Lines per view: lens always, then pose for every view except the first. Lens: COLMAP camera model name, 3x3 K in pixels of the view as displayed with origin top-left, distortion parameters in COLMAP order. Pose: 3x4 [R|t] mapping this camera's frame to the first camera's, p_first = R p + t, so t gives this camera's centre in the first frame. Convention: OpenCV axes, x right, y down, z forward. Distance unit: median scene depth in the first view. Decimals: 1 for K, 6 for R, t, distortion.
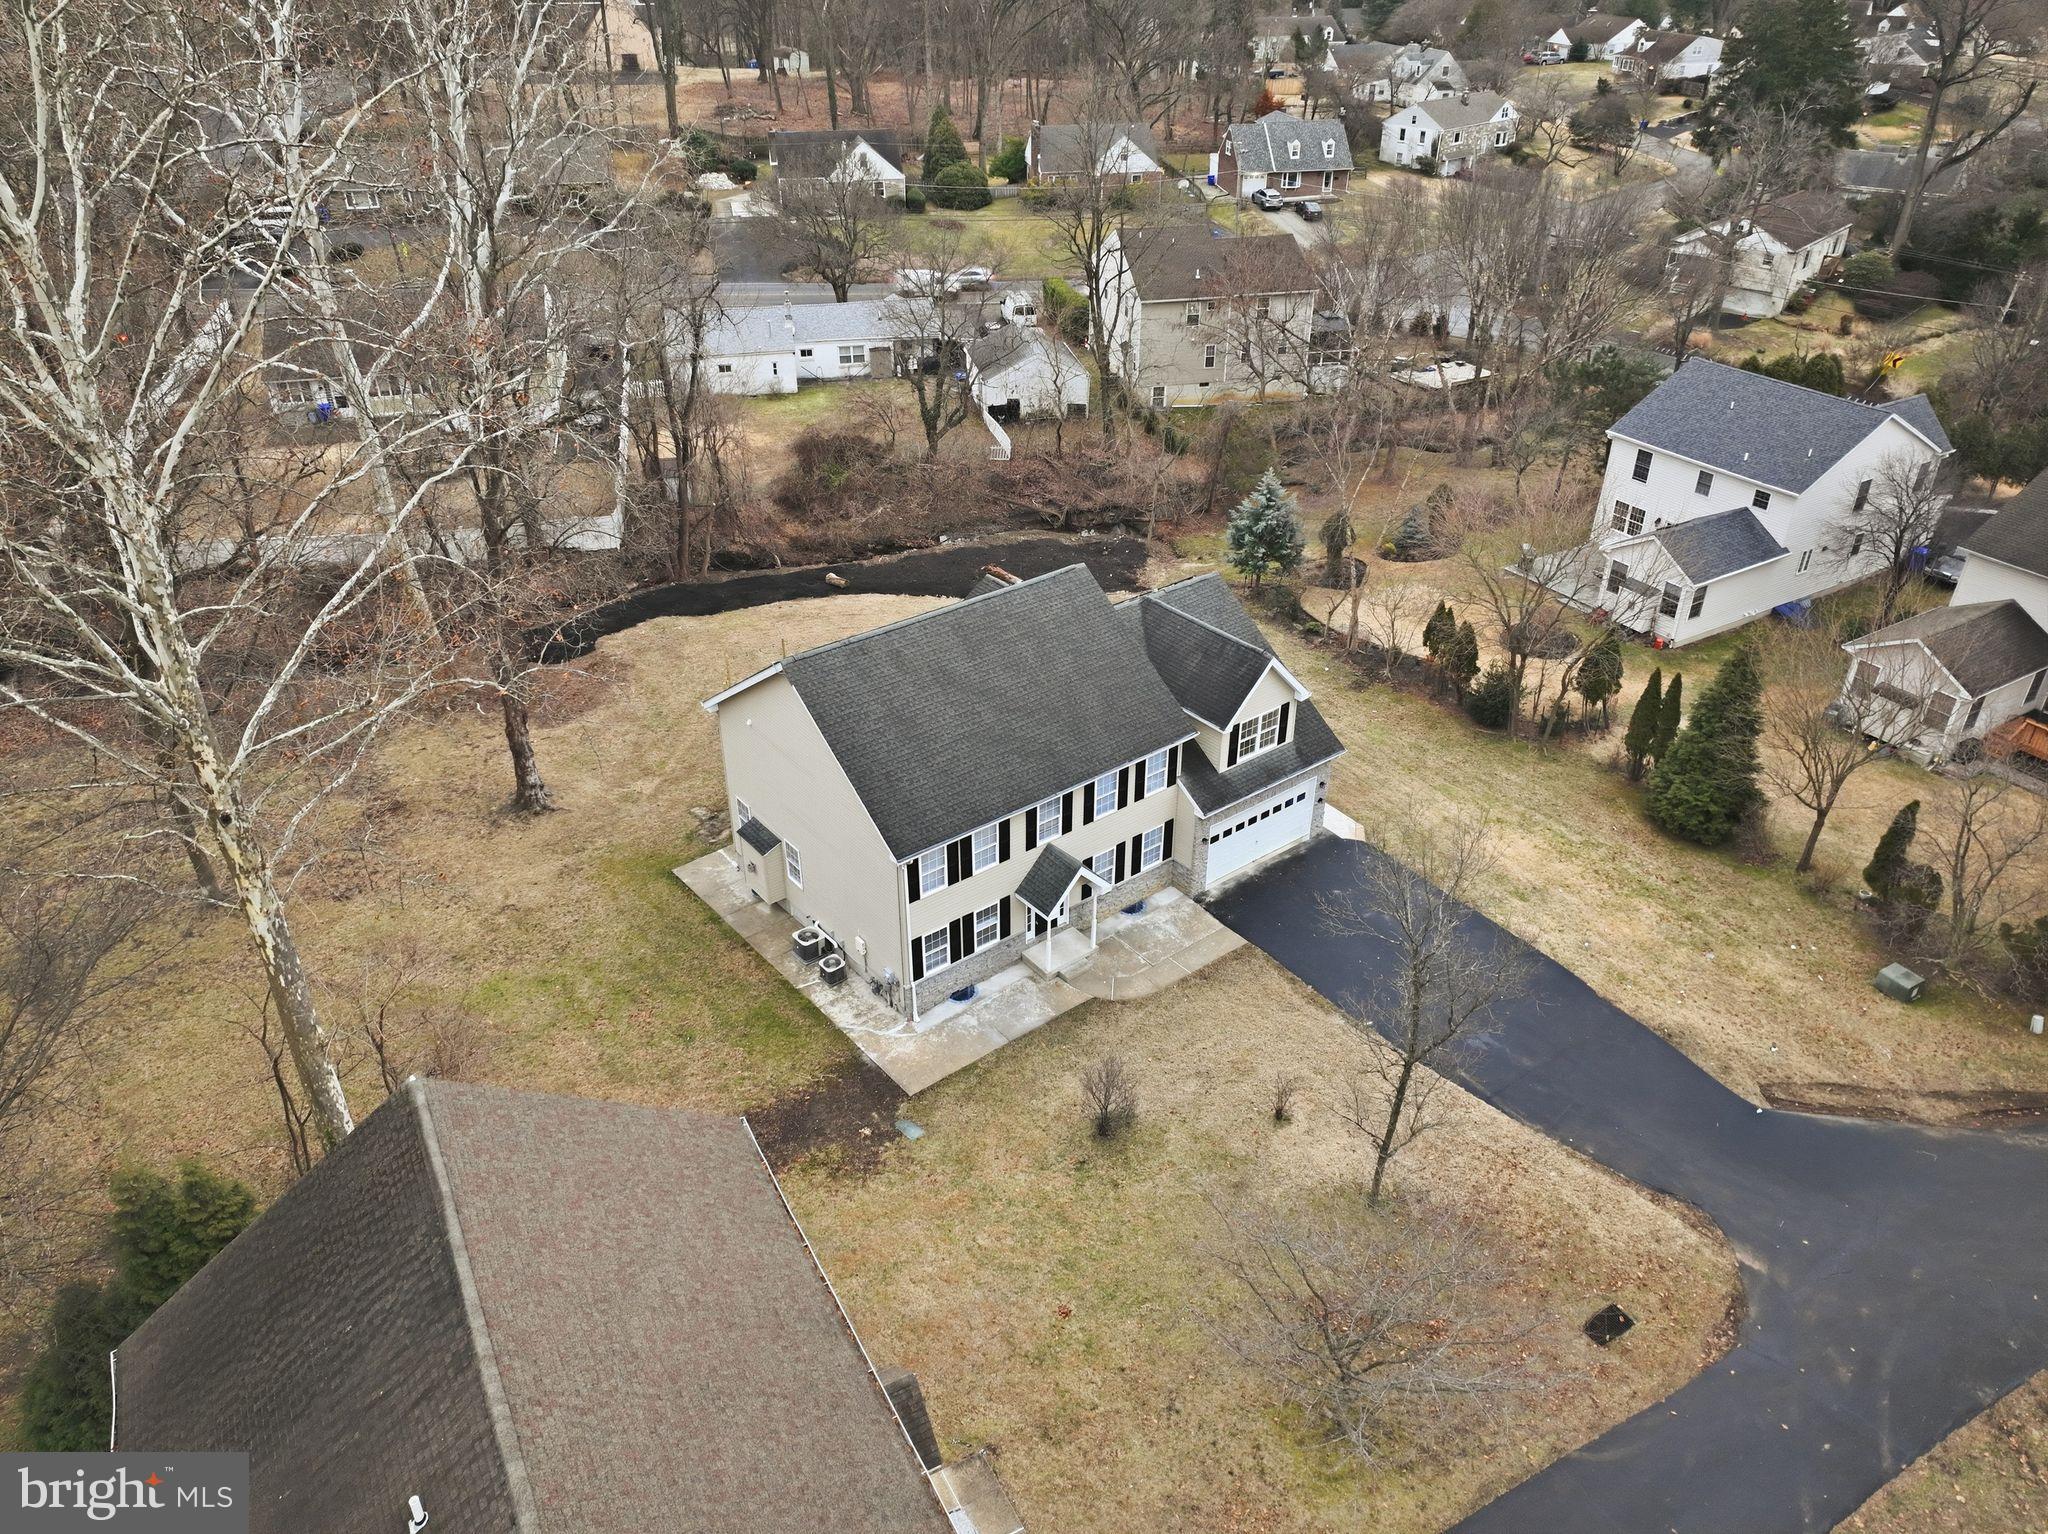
lens RADIAL K [[1434.2, 0, 1022.5], [0, 1434.2, 764.7], [0, 0, 1]] dist [-0.007432, 0.019913]
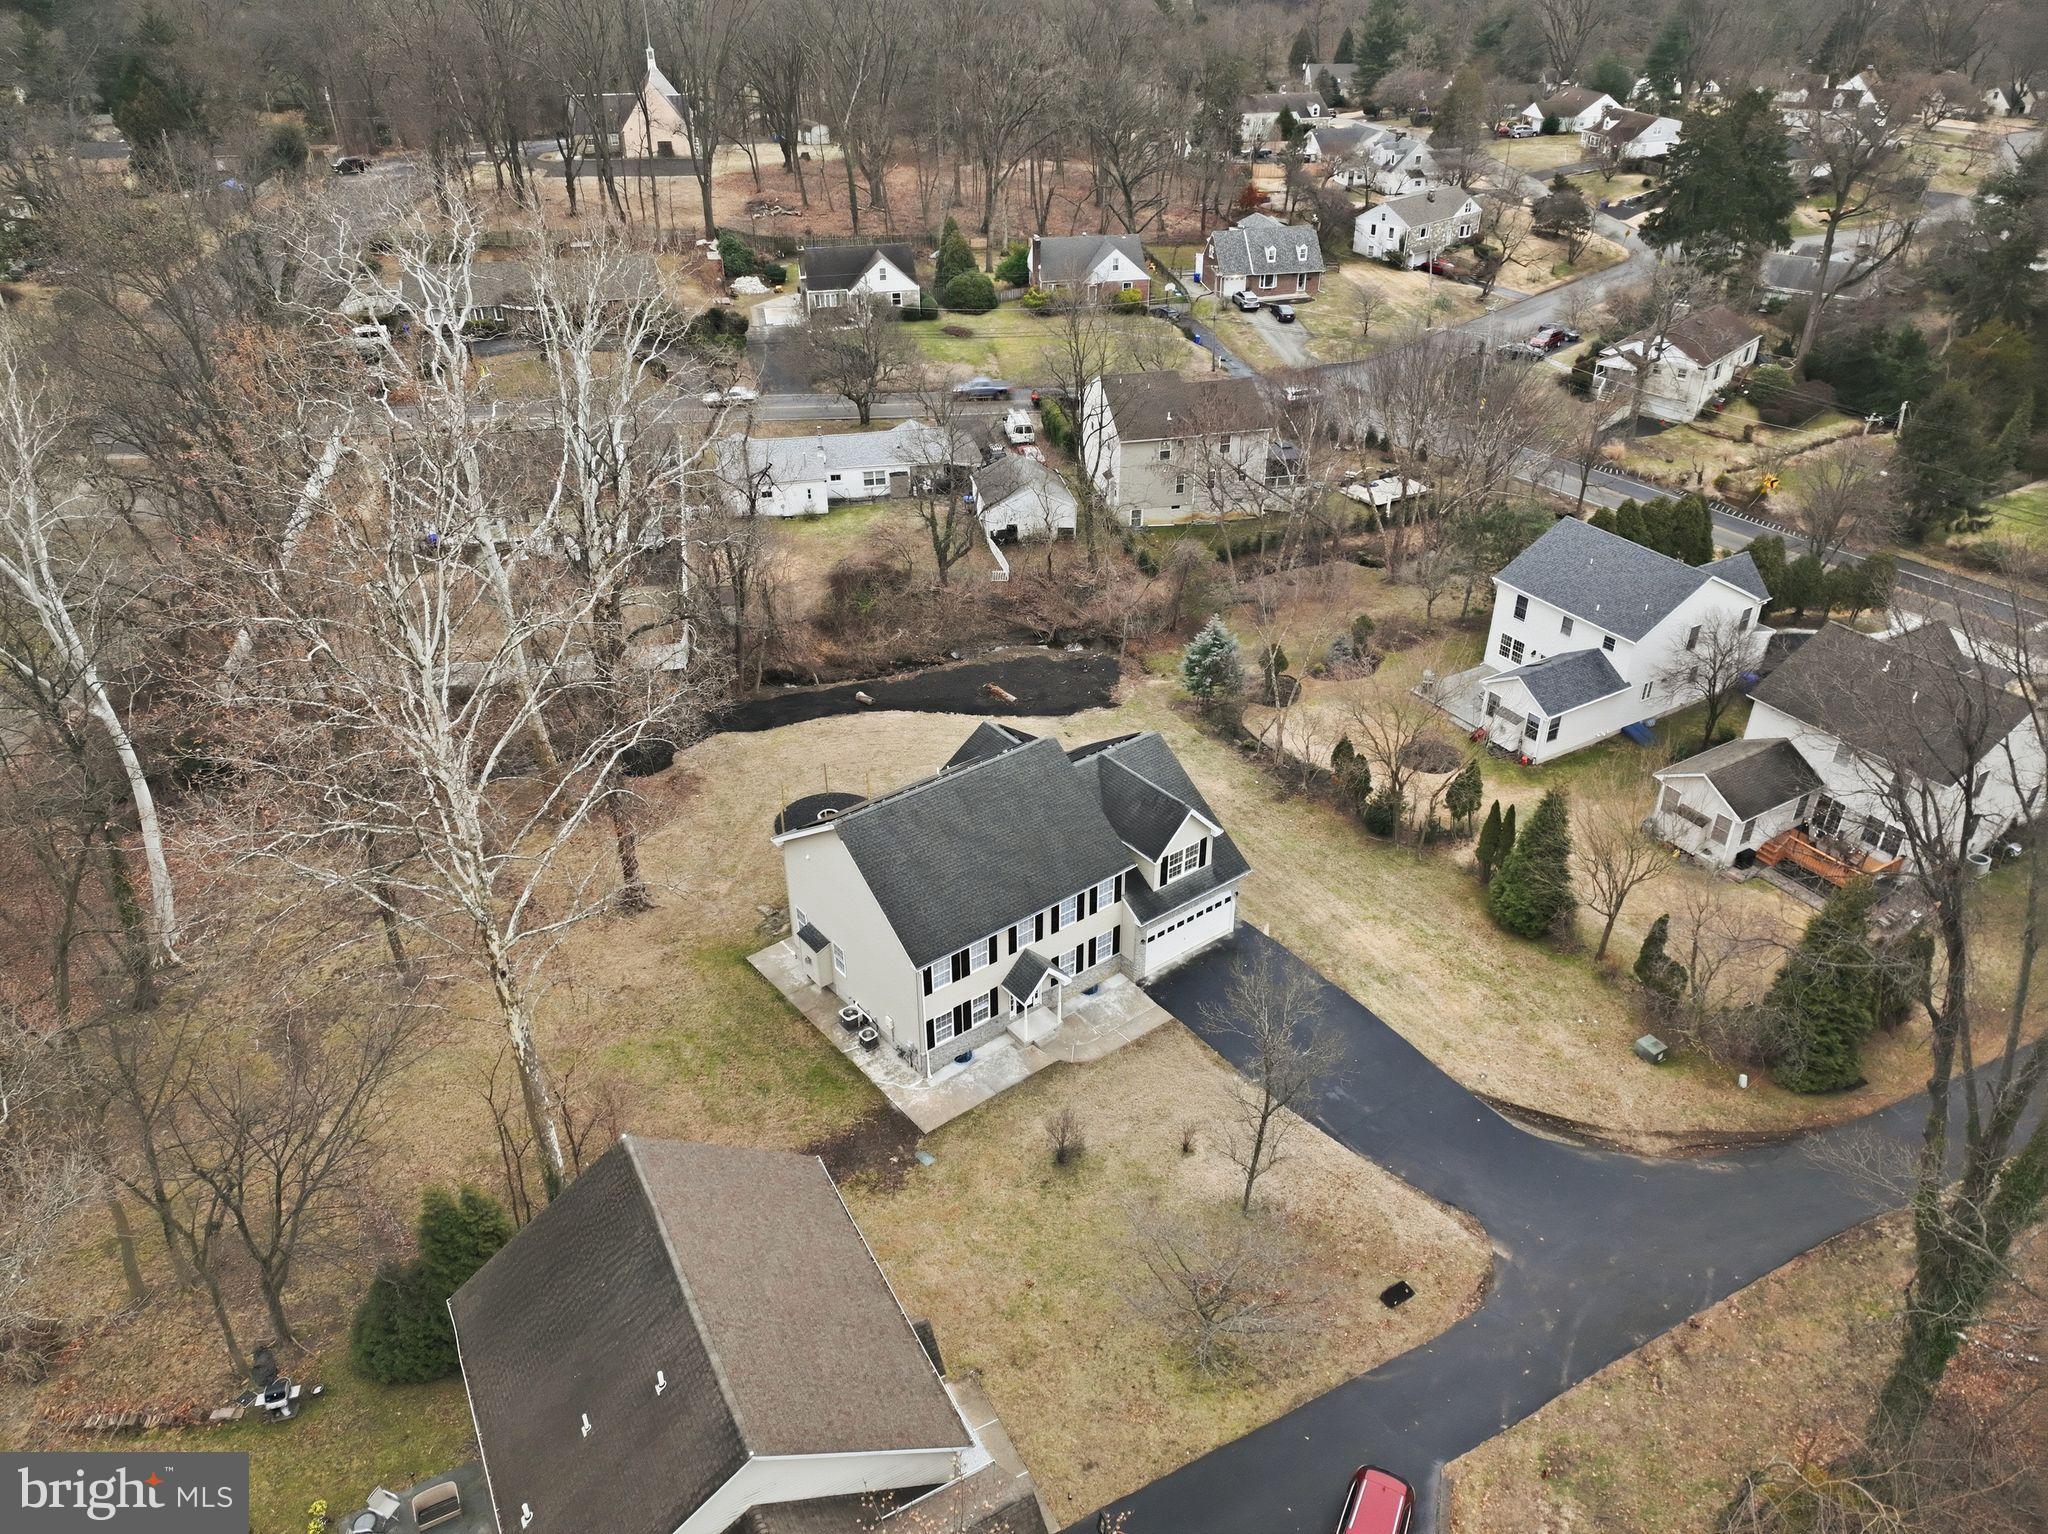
lens RADIAL K [[1434.2, 0, 1025.2], [0, 1434.2, 765.3], [0, 0, 1]] dist [-0.007432, 0.019913]
pose [[0.999976, 0.000932, -0.006813, 0.022758], [-0.000920, 0.999998, 0.001785, -0.104155], [0.006815, -0.001779, 0.999975, -0.317894]]
